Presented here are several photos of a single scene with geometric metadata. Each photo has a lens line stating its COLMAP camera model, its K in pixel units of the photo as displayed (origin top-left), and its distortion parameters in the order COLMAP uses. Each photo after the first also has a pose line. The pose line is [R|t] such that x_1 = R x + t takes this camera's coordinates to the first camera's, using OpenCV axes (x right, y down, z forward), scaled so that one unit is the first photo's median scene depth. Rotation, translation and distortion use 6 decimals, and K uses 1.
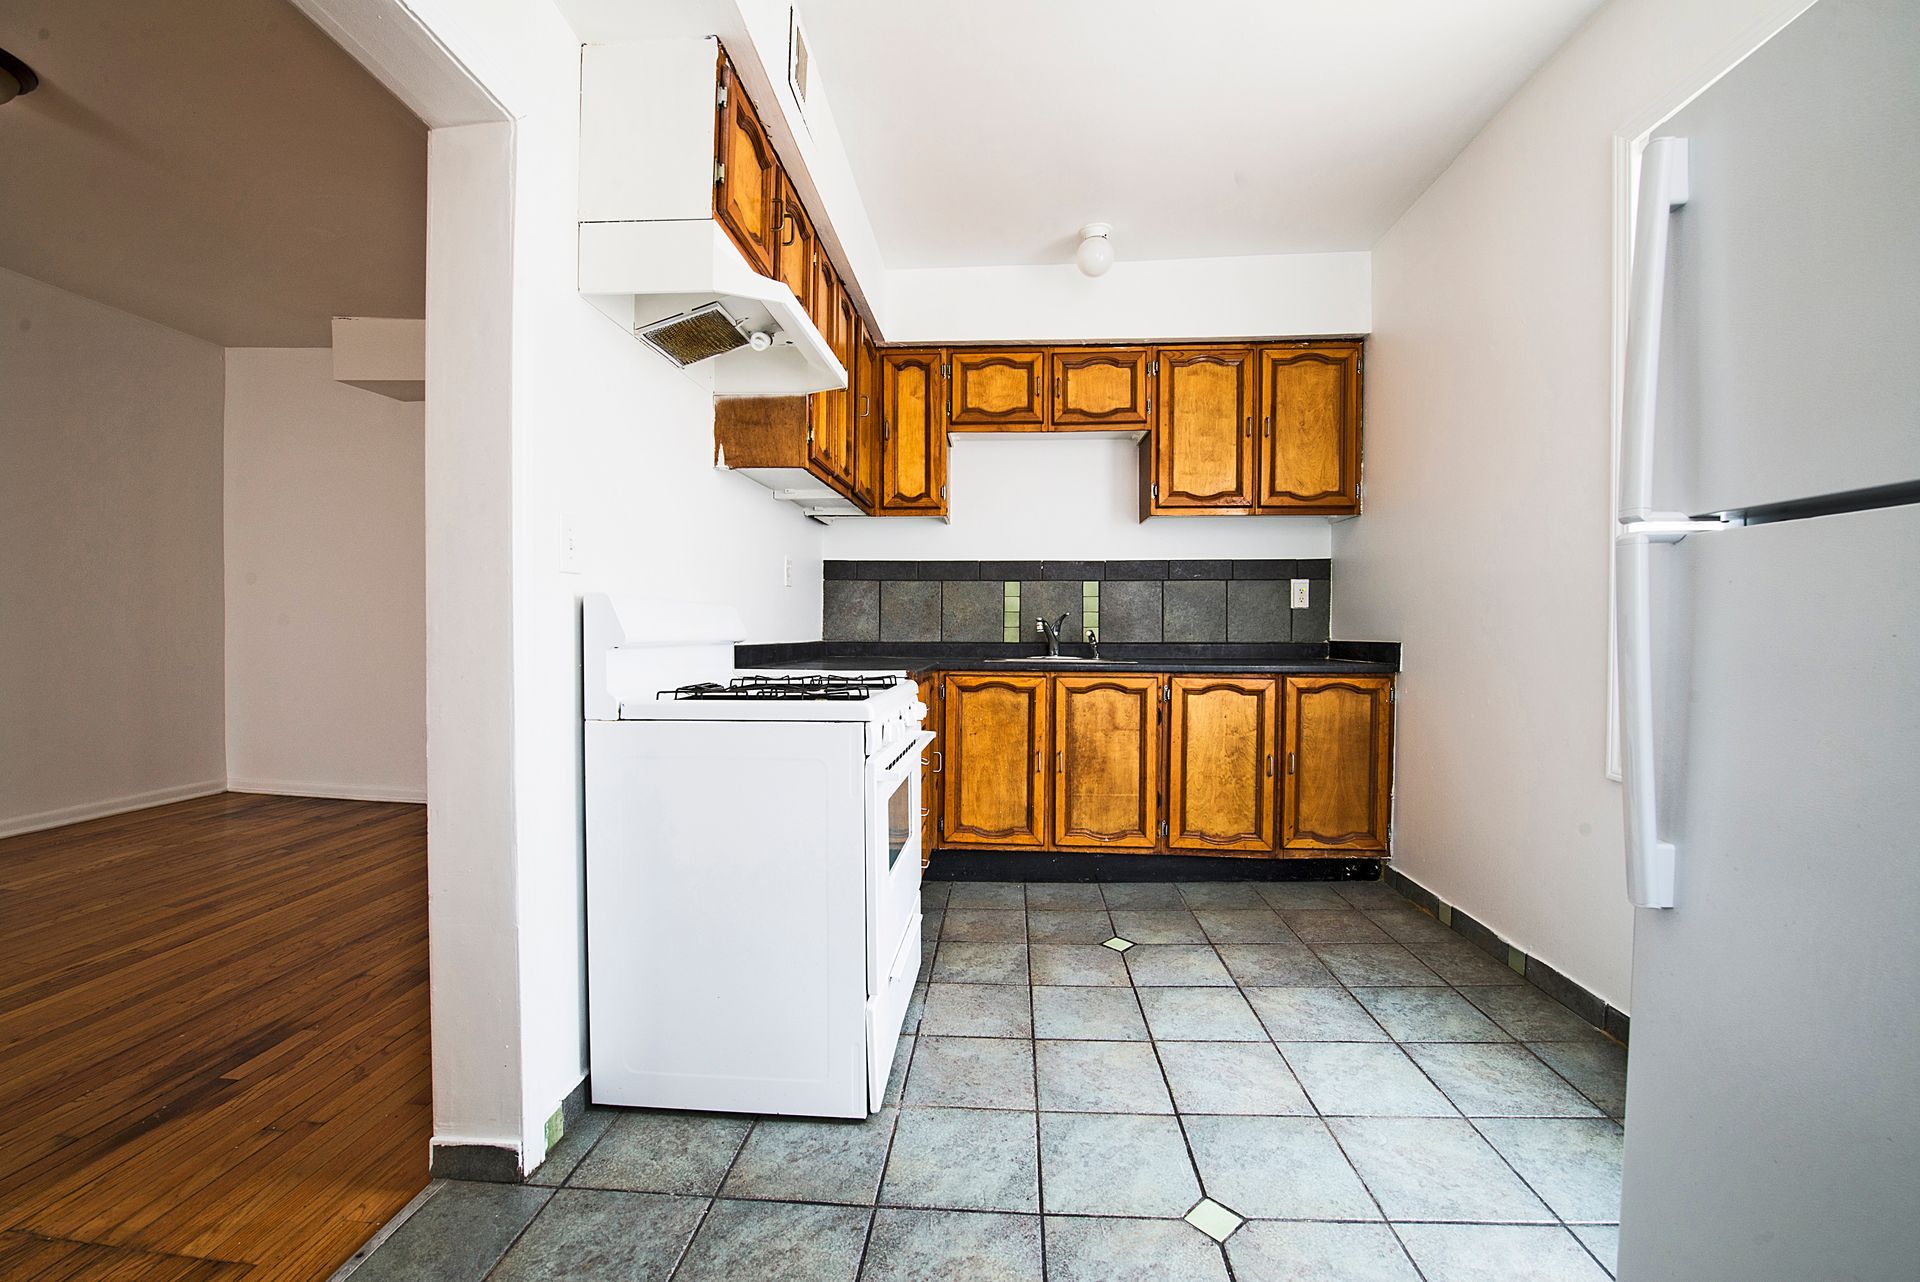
lens RADIAL K [[765.5, 0, 956.2], [0, 765.5, 644.4], [0, 0, 1]] dist [-0.017944, -0.001936]
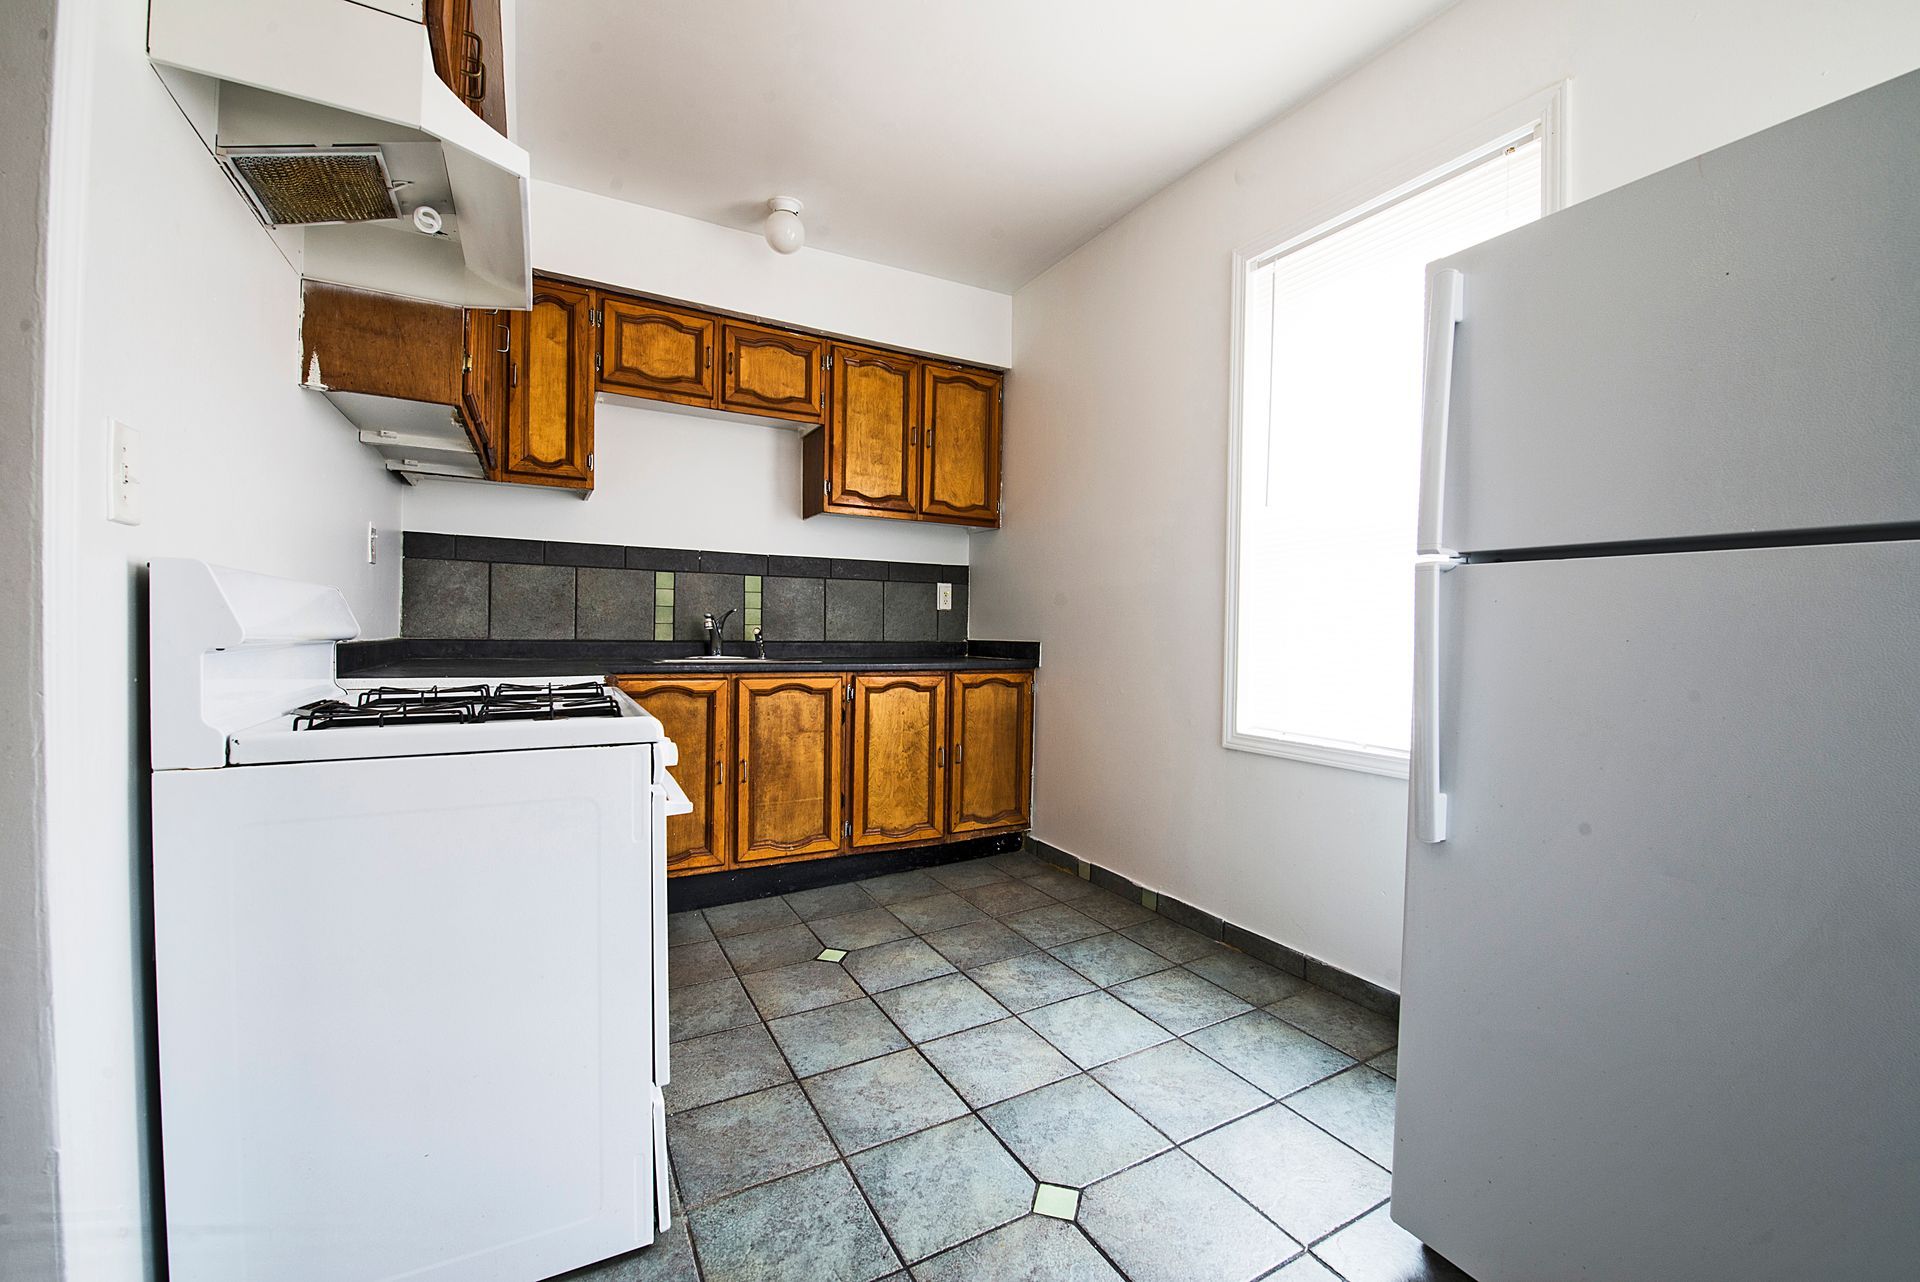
lens RADIAL K [[765.5, 0, 956.8], [0, 765.5, 643.6], [0, 0, 1]] dist [-0.017944, -0.001936]
pose [[0.840318, 0.000845, 0.542093, -0.146038], [-0.001762, 0.999998, 0.001173, -0.000985], [-0.542090, -0.001941, 0.840318, 0.089195]]
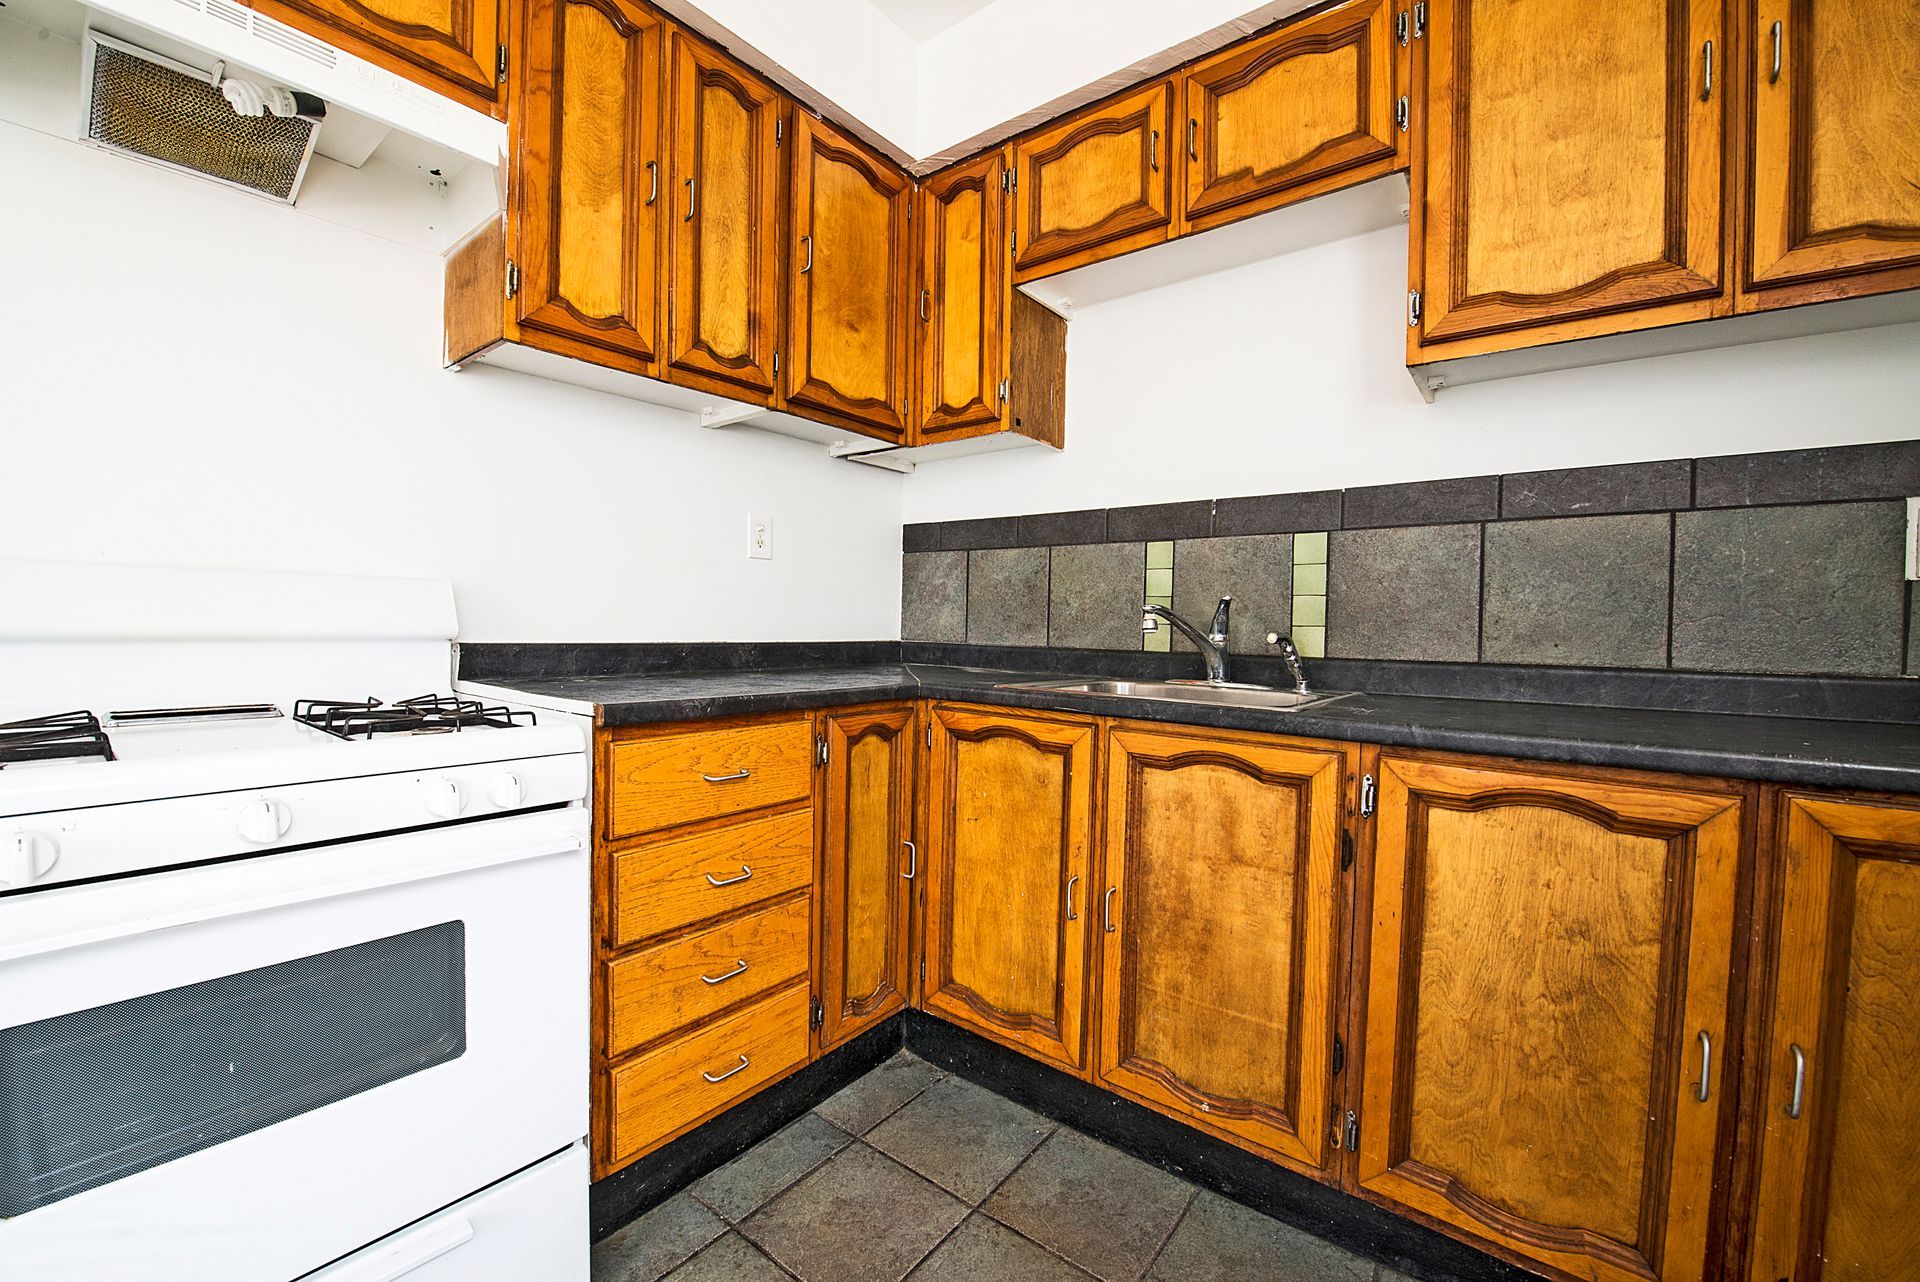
lens RADIAL K [[765.5, 0, 955.8], [0, 765.5, 643.0], [0, 0, 1]] dist [-0.017944, -0.001936]
pose [[0.825328, 0.025890, -0.564060, 0.317224], [-0.024957, 0.999645, 0.009367, -0.012415], [0.564102, 0.006347, 0.825681, 0.554386]]
